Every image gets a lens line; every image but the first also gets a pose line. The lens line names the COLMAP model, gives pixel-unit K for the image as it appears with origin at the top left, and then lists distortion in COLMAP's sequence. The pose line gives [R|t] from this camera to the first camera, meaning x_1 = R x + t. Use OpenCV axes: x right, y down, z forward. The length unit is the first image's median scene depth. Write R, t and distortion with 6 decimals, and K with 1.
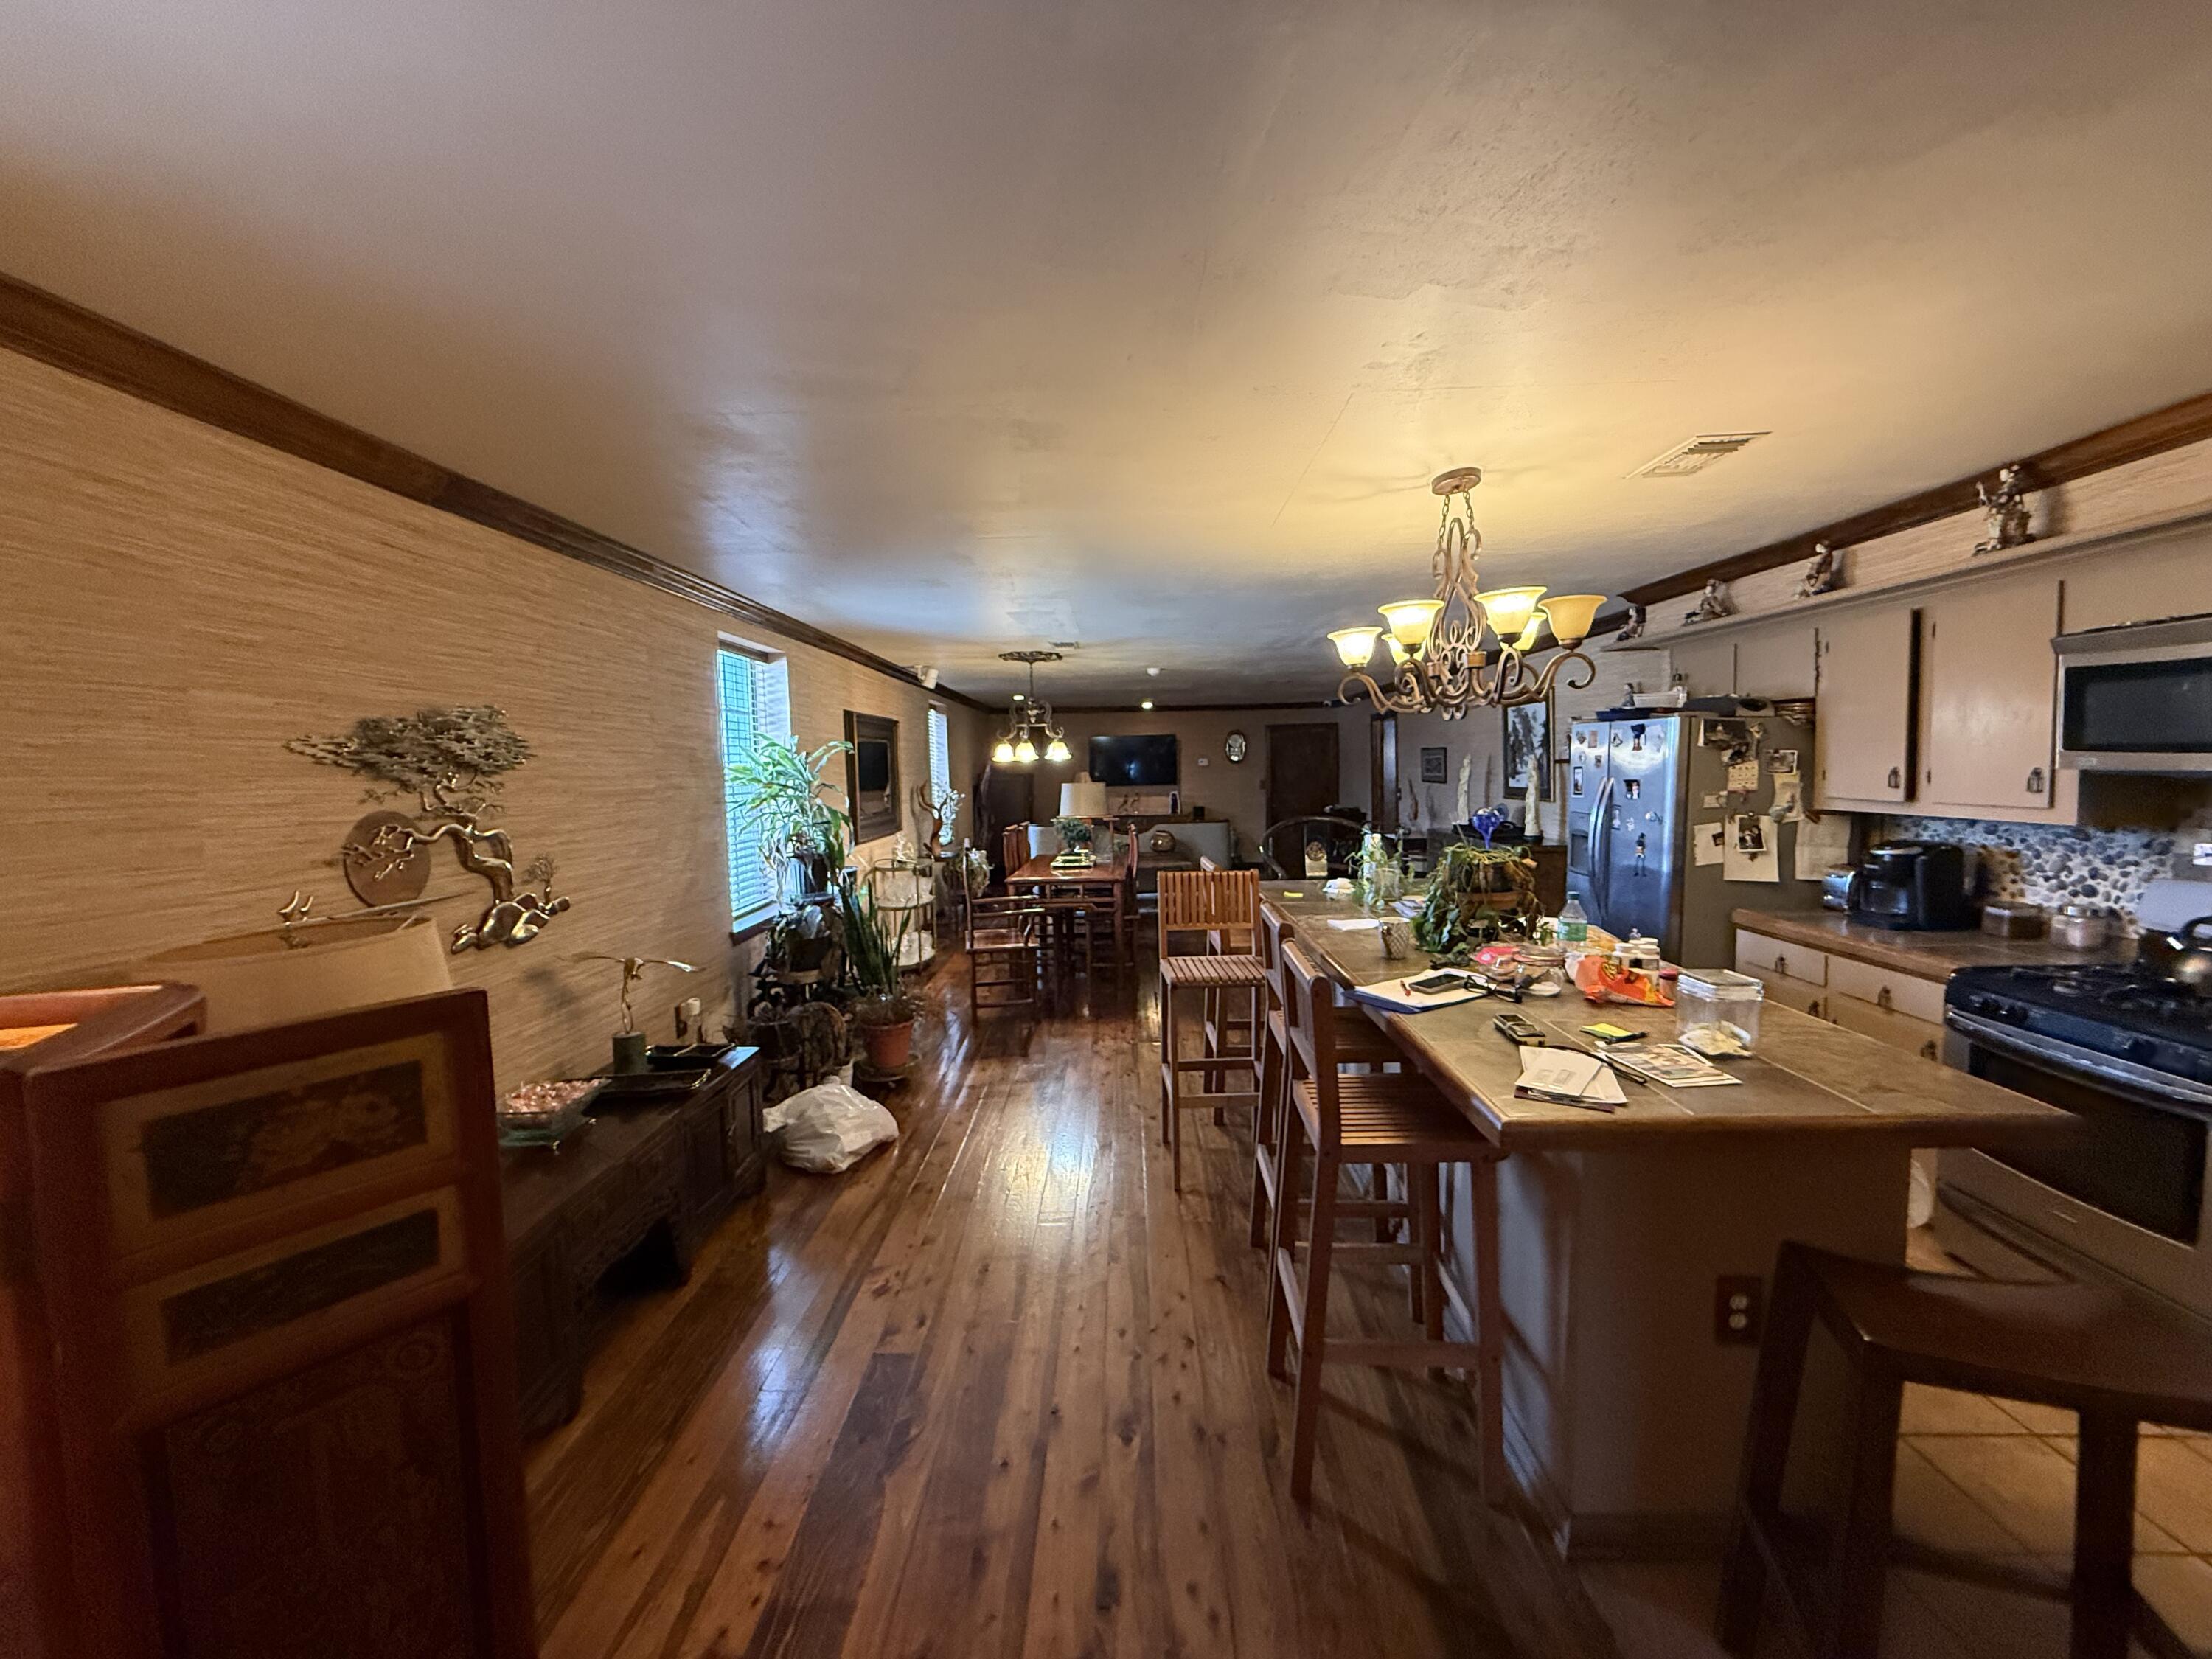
lens RADIAL K [[876.6, 0, 1102.1], [0, 876.6, 825.9], [0, 0, 1]] dist [-0.001561, 0.000102]
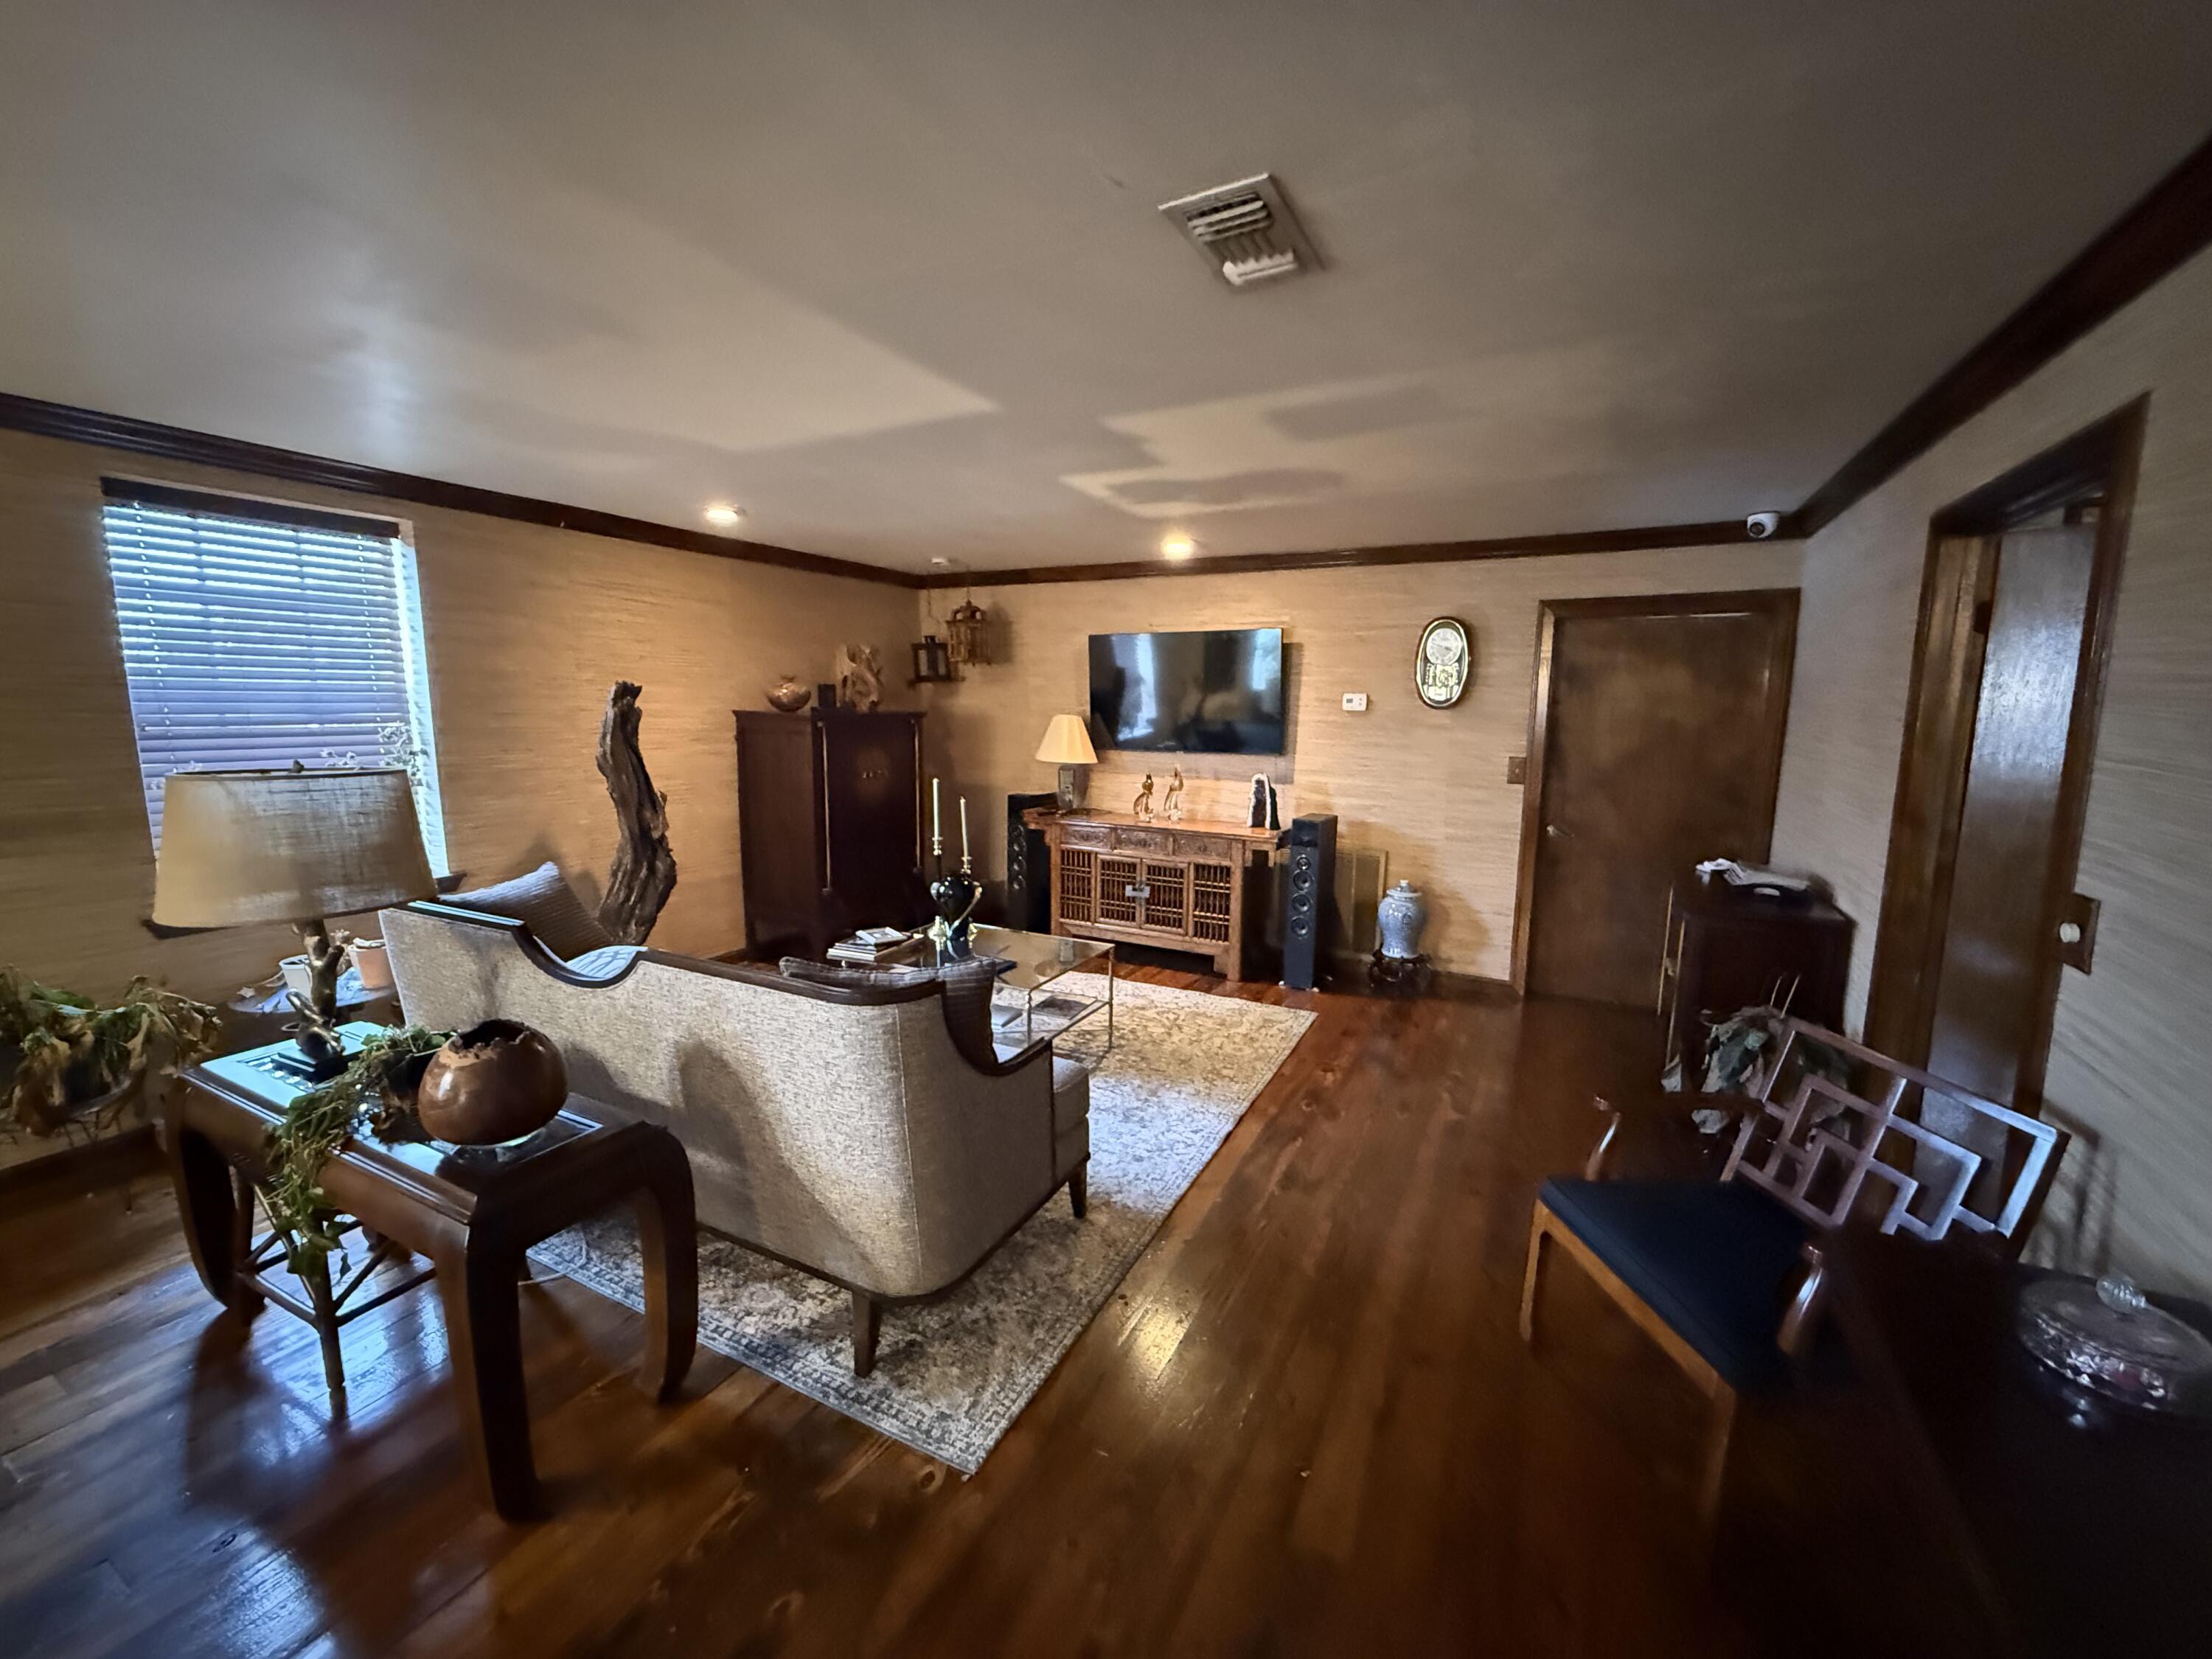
lens RADIAL K [[876.6, 0, 1101.9], [0, 876.6, 832.0], [0, 0, 1]] dist [-0.001561, 0.000102]
pose [[0.894948, 0.096792, -0.435545, 0.886272], [-0.059953, 0.993420, 0.097579, -0.216858], [0.442124, -0.061216, 0.894862, 2.804884]]
